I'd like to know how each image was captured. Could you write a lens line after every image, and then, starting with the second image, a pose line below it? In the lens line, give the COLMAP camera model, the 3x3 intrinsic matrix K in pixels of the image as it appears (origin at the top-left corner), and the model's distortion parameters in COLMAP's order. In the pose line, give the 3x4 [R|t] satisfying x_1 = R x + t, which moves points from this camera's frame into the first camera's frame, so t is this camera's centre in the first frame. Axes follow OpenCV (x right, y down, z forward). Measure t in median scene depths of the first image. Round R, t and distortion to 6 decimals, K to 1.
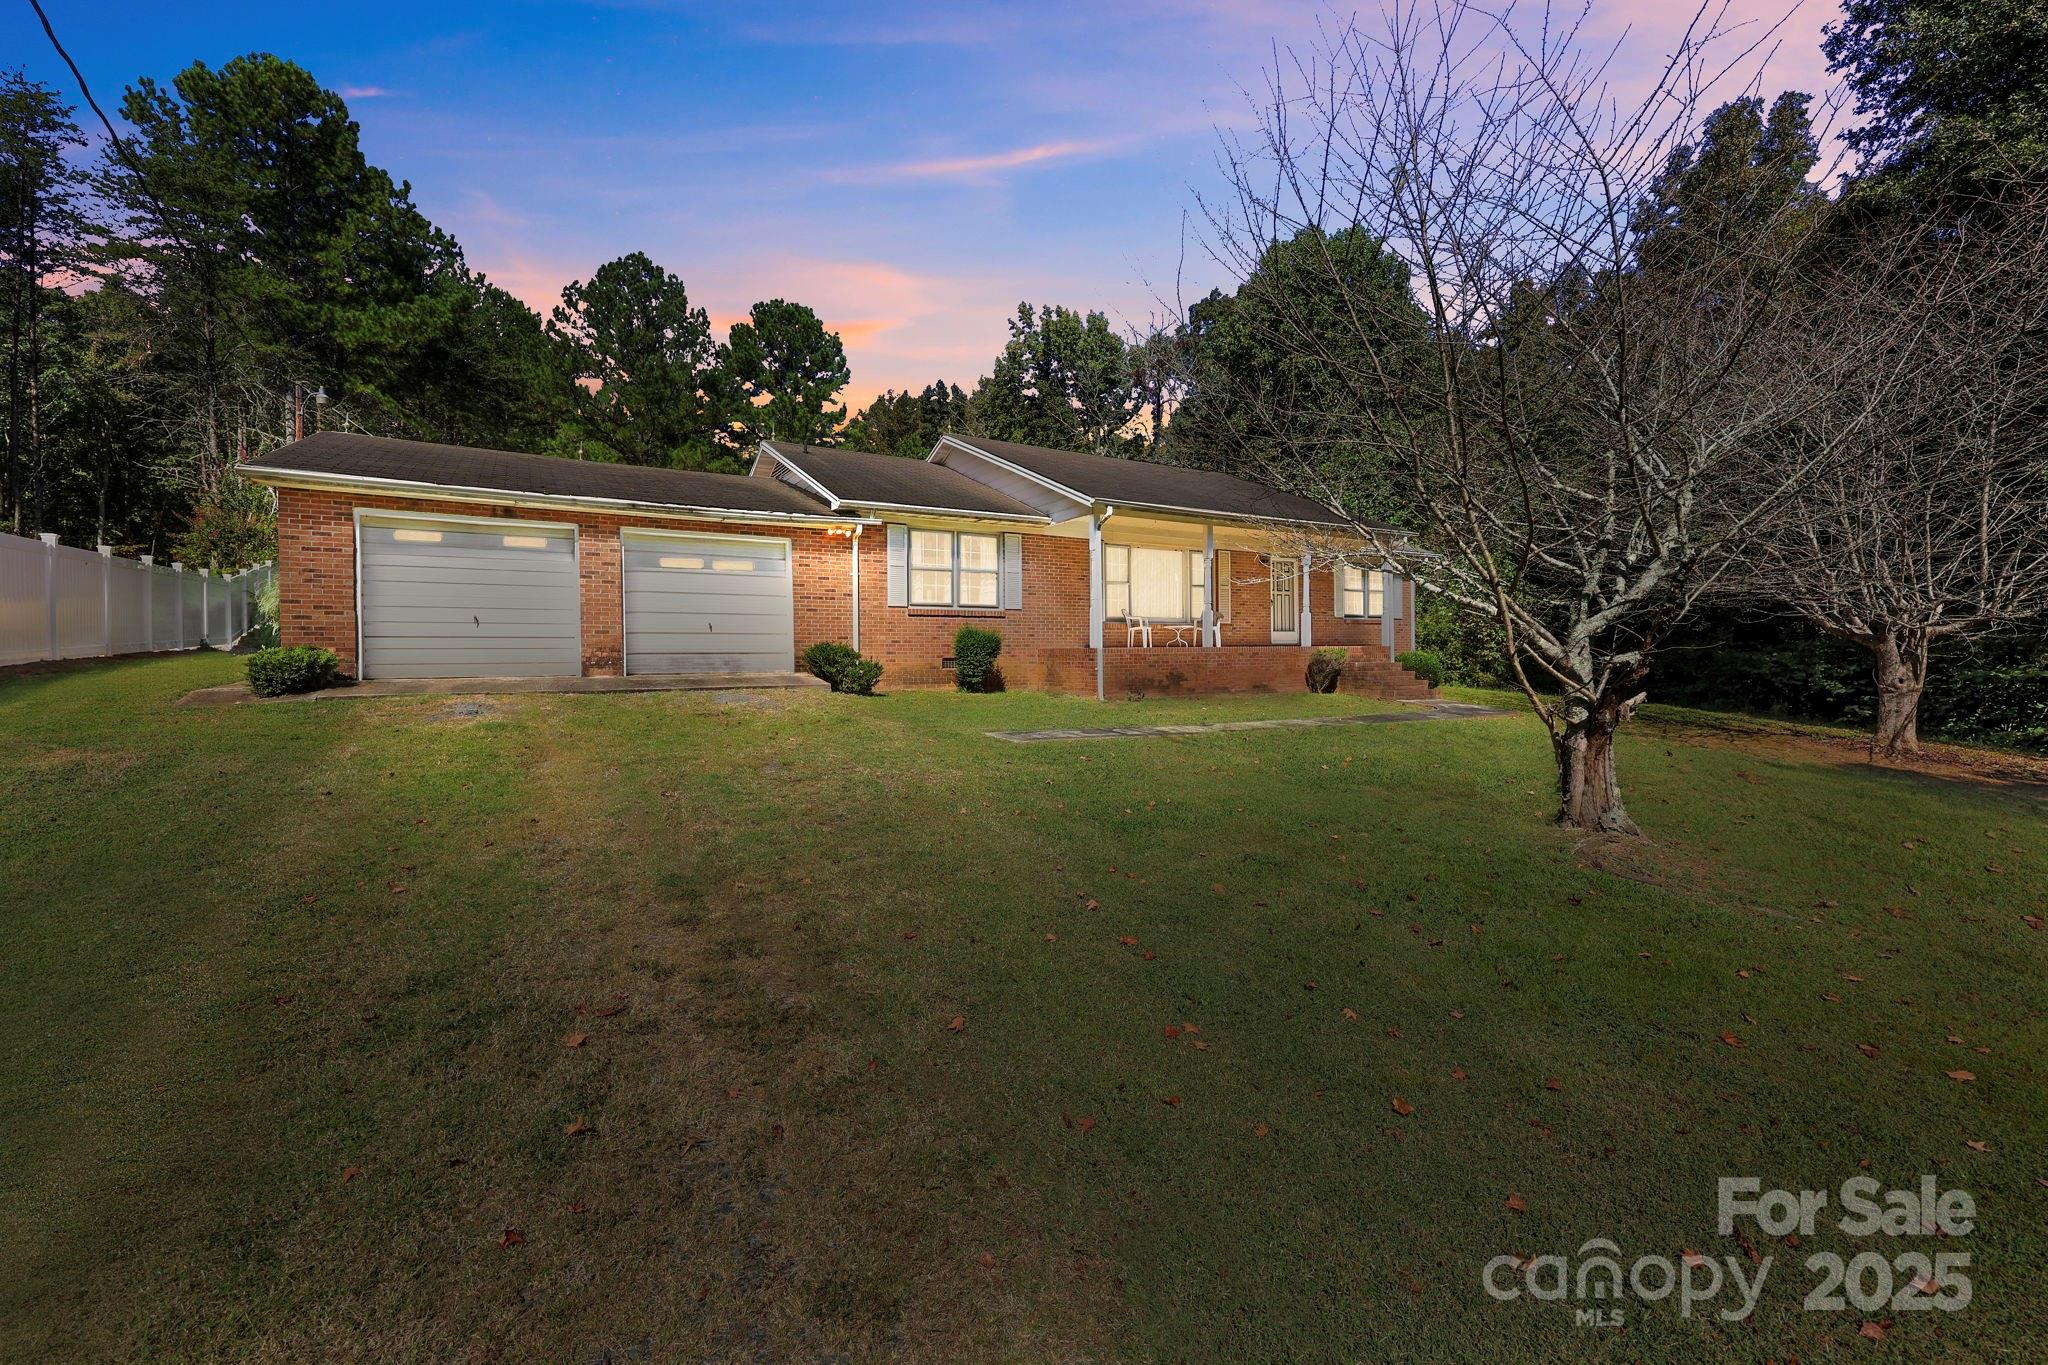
lens RADIAL K [[849.3, 0, 1024.6], [0, 849.3, 652.0], [0, 0, 1]] dist [0.000479, 0.000298]
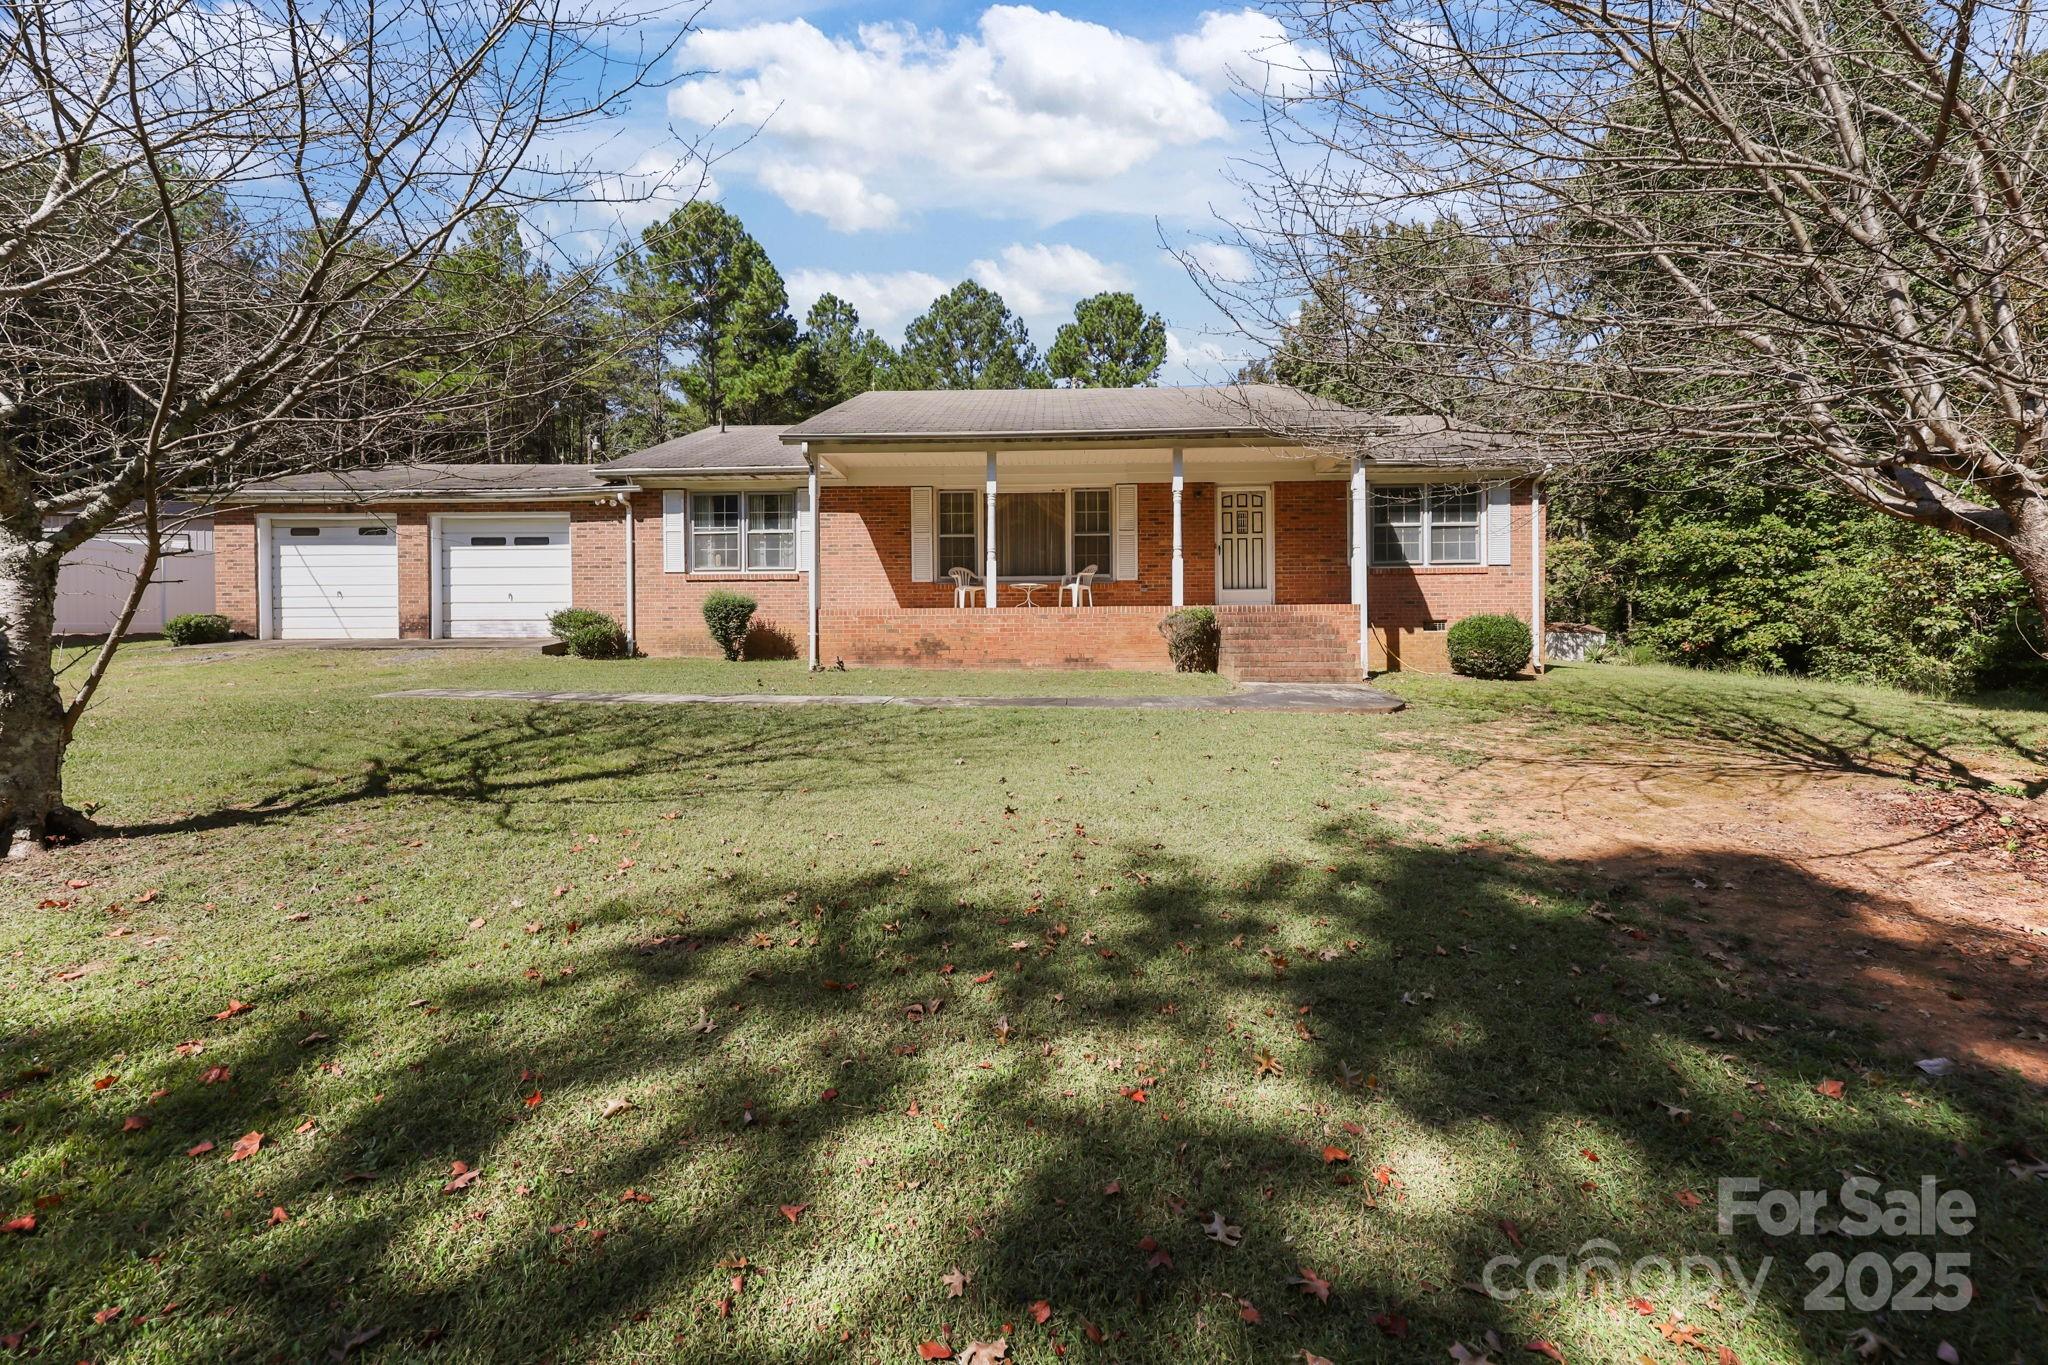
lens RADIAL K [[849.3, 0, 1024.6], [0, 849.3, 652.0], [0, 0, 1]] dist [0.000479, 0.000298]
pose [[0.836980, 0.003510, -0.547223, 0.580313], [-0.001403, 0.999990, 0.004268, 0.027340], [0.547232, -0.002804, 0.836976, 0.309778]]
